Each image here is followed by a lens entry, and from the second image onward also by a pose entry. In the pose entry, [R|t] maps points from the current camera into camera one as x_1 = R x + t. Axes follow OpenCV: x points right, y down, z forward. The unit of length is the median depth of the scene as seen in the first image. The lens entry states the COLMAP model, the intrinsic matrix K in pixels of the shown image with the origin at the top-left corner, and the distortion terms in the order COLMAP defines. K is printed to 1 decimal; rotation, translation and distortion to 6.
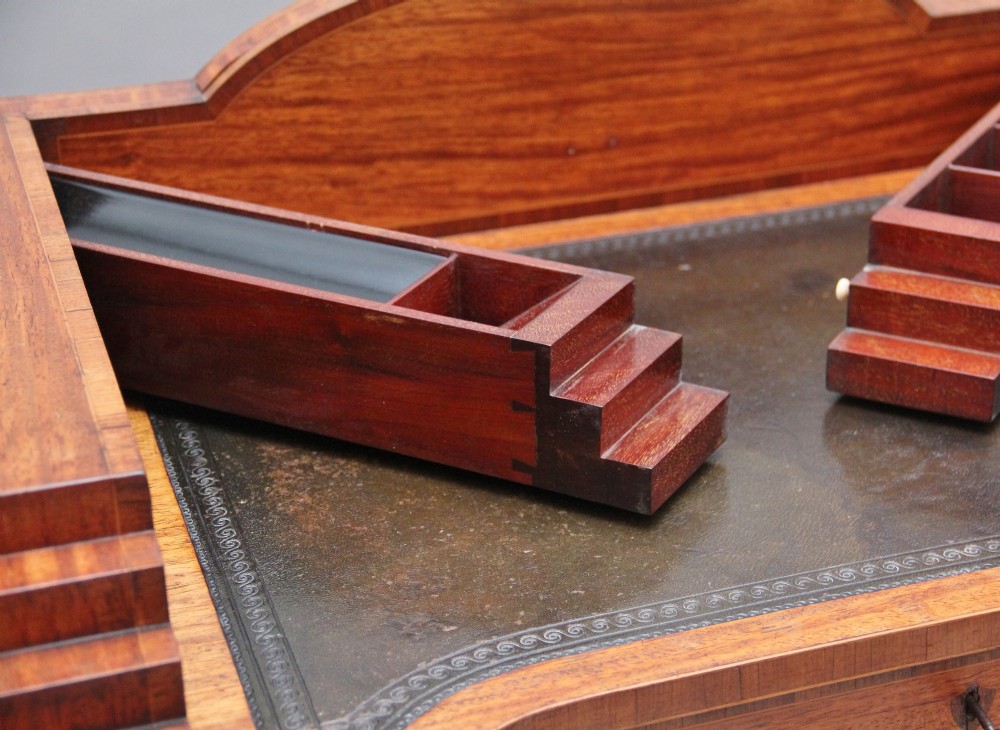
lens RADIAL K [[1905.6, 0, 575.9], [0, 1905.6, 365.2], [0, 0, 1]] dist [0.165273, 0.057030]
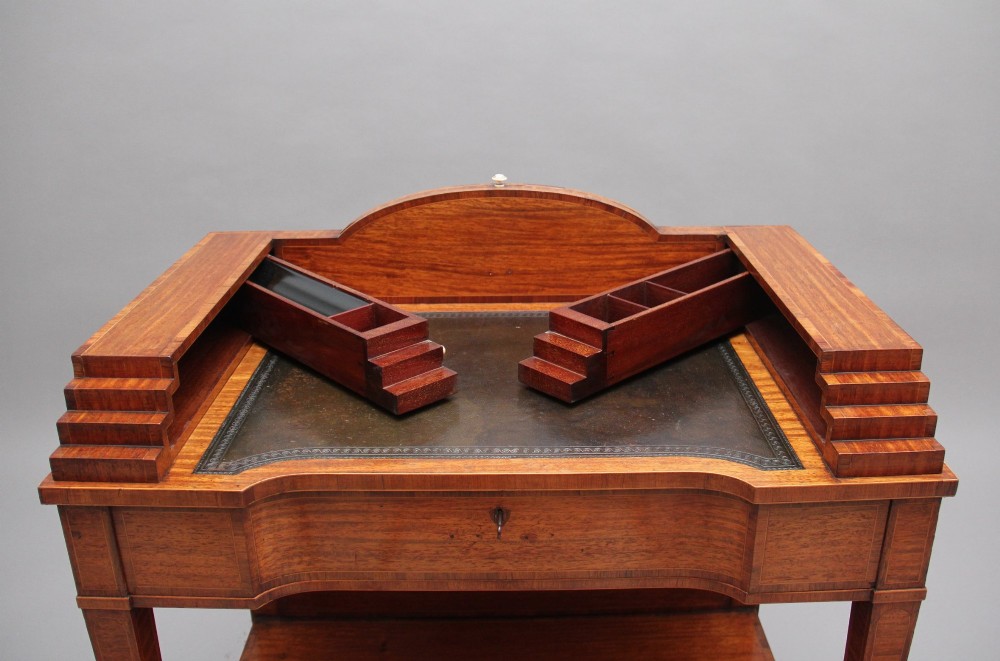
lens RADIAL K [[877.9, 0, 500.0], [0, 877.9, 330.5], [0, 0, 1]] dist [-0.132429, 0.003459]
pose [[0.940390, 0.127825, -0.315162, 0.365442], [-0.147850, 0.988186, -0.040364, -0.001279], [0.306279, 0.084555, 0.948179, -0.015025]]
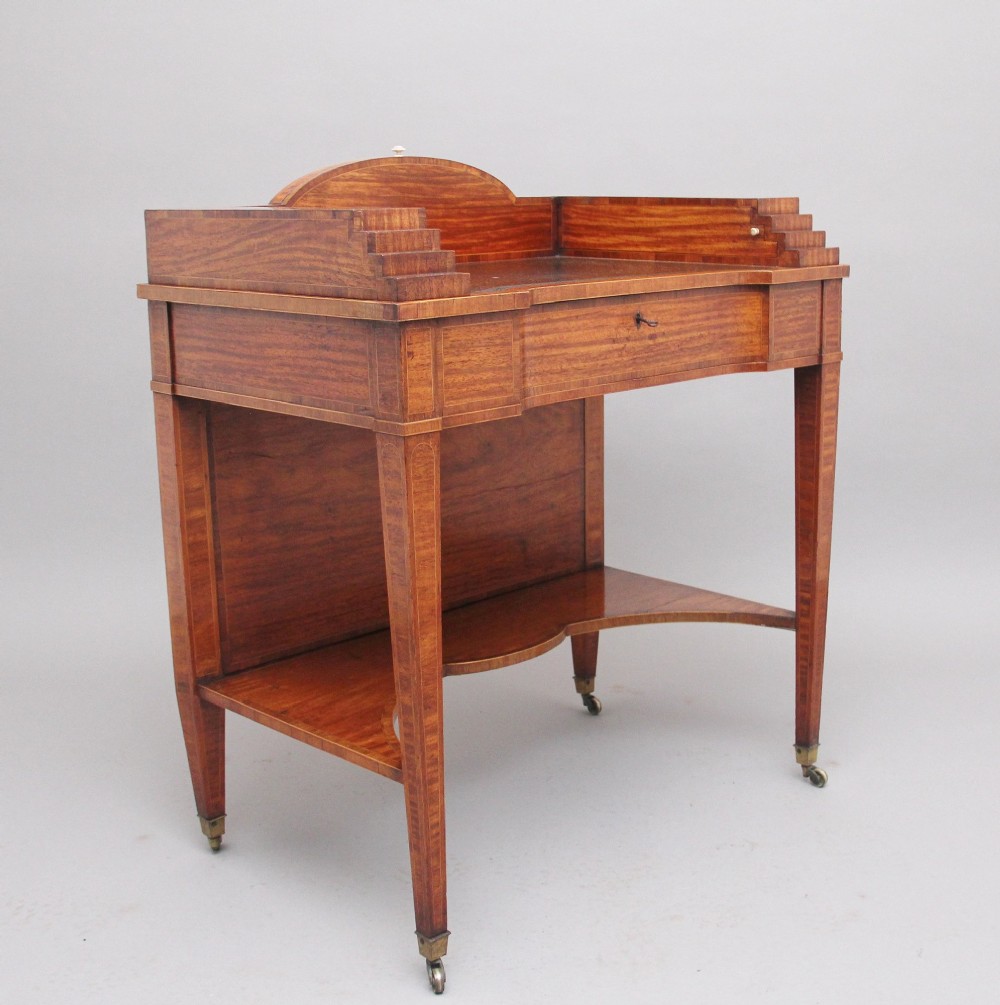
lens RADIAL K [[1460.9, 0, 547.7], [0, 1460.9, 502.8], [0, 0, 1]] dist [-0.112688, 0.005386]
pose [[0.900518, -0.091704, 0.425038, -0.689851], [0.186643, 0.964396, -0.187361, 0.629490], [-0.392723, 0.248053, 0.885572, -0.691734]]
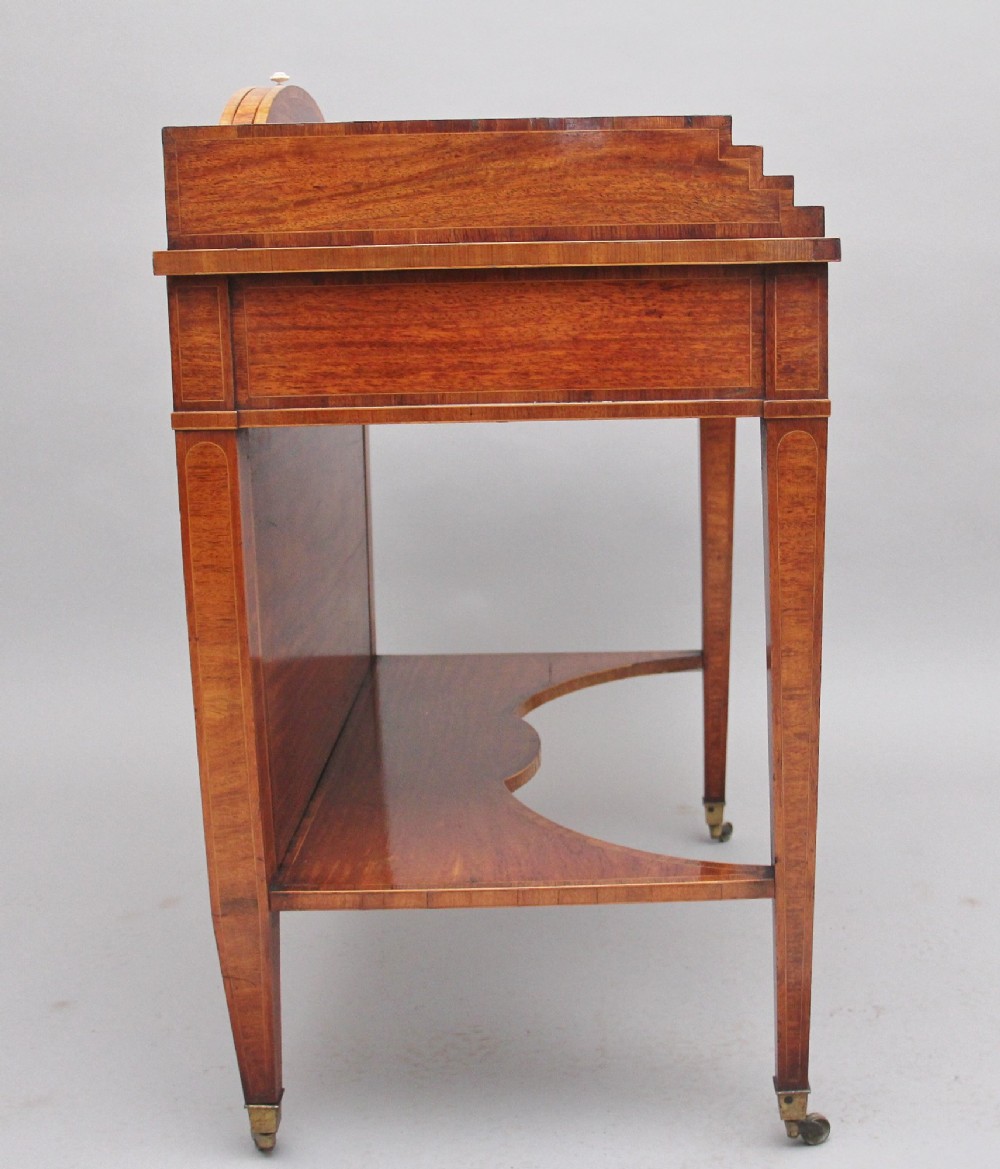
lens RADIAL K [[1632.6, 0, 500.0], [0, 1632.6, 584.5], [0, 0, 1]] dist [-0.103461, -0.012650]
pose [[0.325000, -0.169376, 0.930423, -1.416877], [0.421221, 0.906781, 0.017938, 0.260716], [-0.846728, 0.386084, 0.366048, 0.428756]]
